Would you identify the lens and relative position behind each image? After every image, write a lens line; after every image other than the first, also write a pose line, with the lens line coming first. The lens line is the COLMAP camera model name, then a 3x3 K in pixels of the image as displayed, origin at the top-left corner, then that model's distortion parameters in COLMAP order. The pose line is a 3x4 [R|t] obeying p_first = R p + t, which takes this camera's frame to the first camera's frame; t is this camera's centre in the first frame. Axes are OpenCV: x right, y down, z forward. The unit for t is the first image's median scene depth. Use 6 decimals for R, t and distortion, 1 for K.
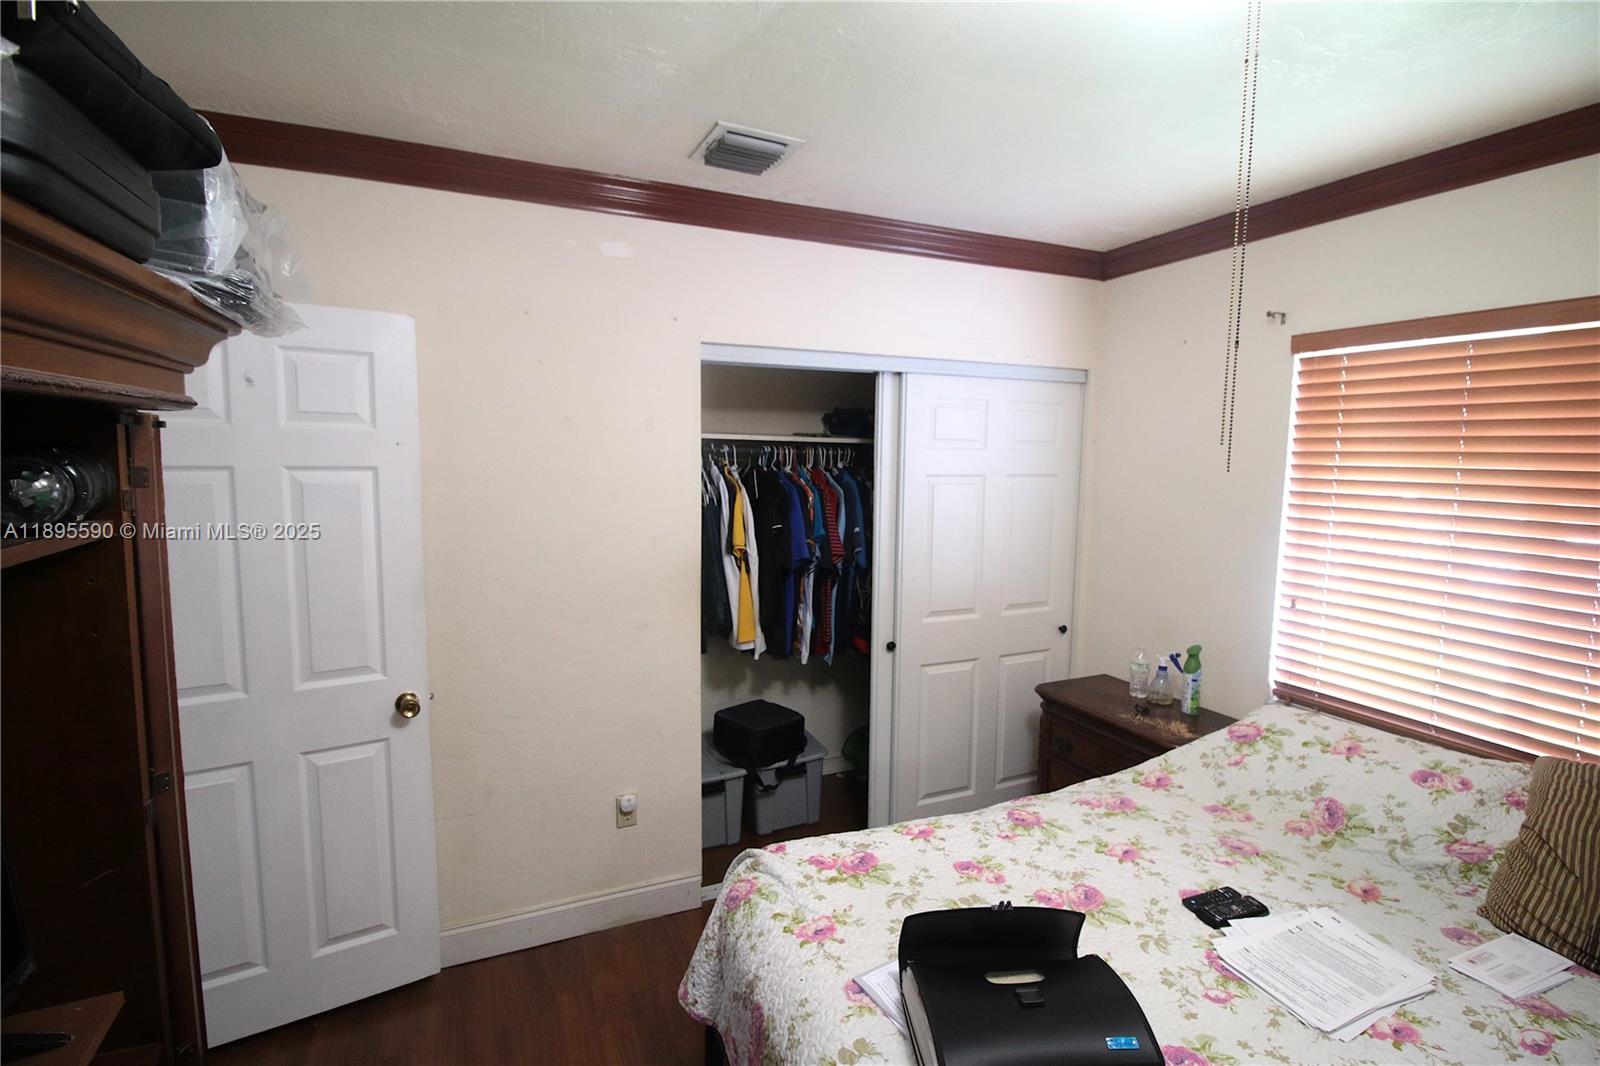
lens RADIAL K [[738.3, 0, 800.6], [0, 738.3, 526.7], [0, 0, 1]] dist [0.002944, -0.014204]
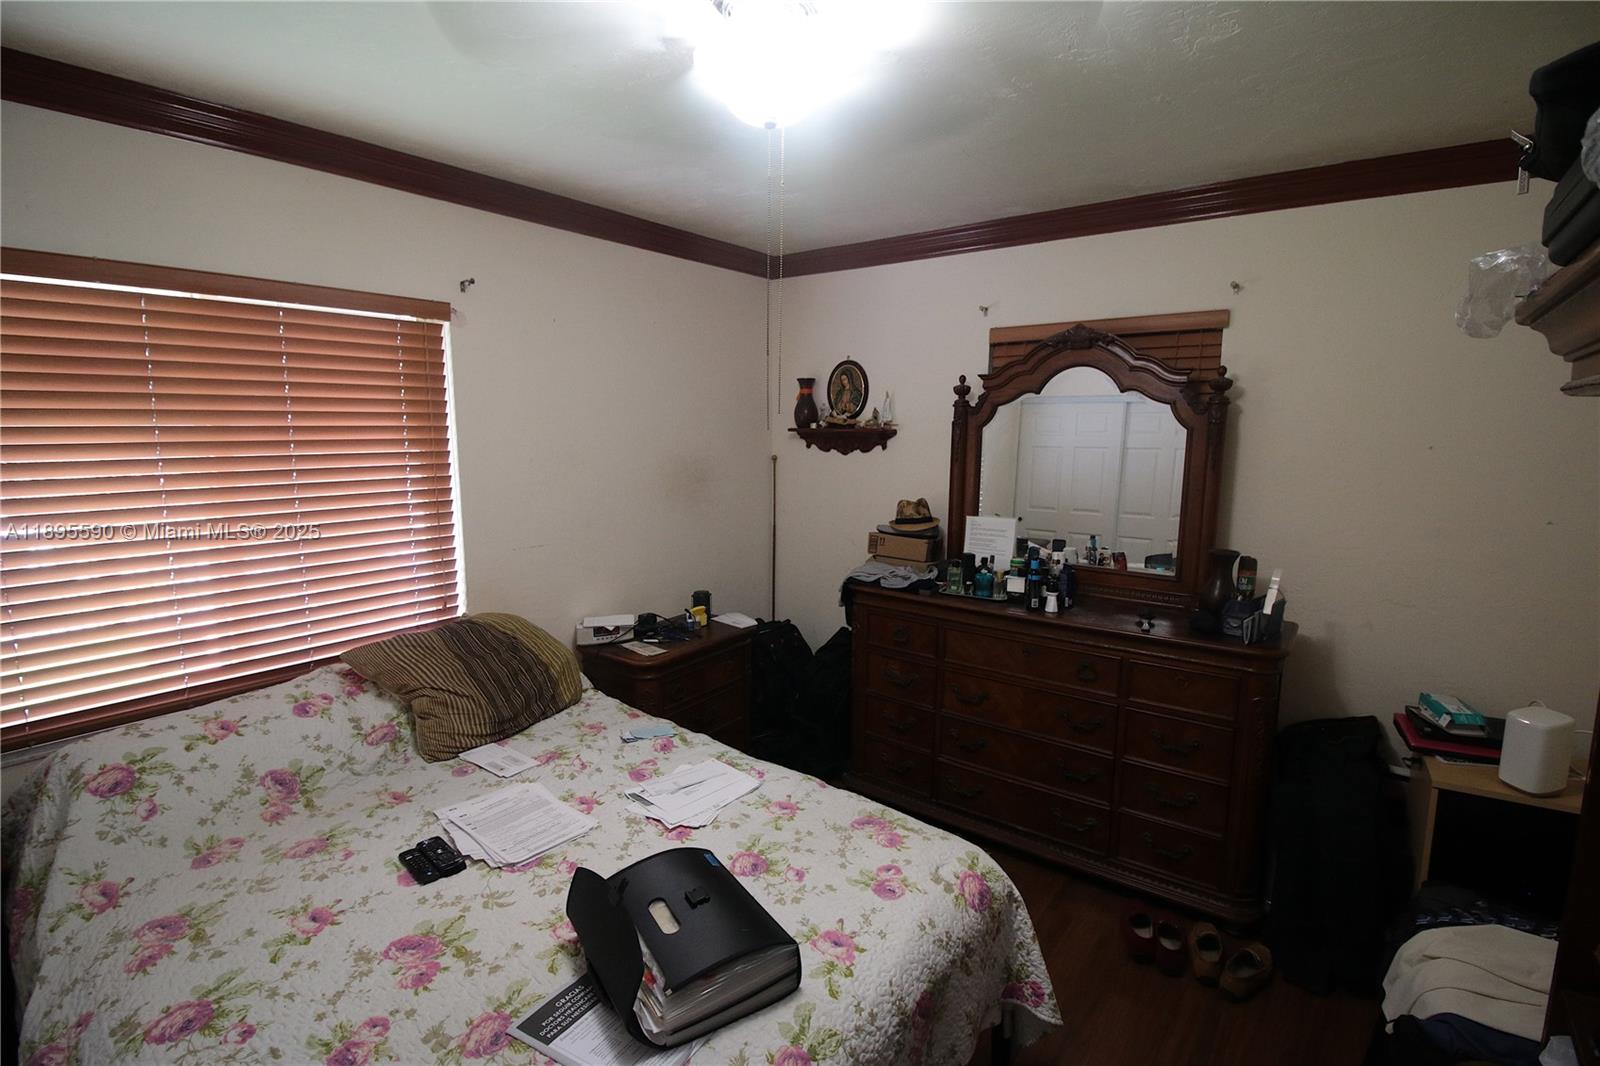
lens RADIAL K [[738.3, 0, 800.6], [0, 738.3, 526.7], [0, 0, 1]] dist [0.002944, -0.014204]
pose [[-0.475354, -0.129535, 0.870206, -0.403787], [0.083889, 0.977922, 0.191394, -0.069365], [-0.875786, 0.163981, -0.453993, 0.775874]]
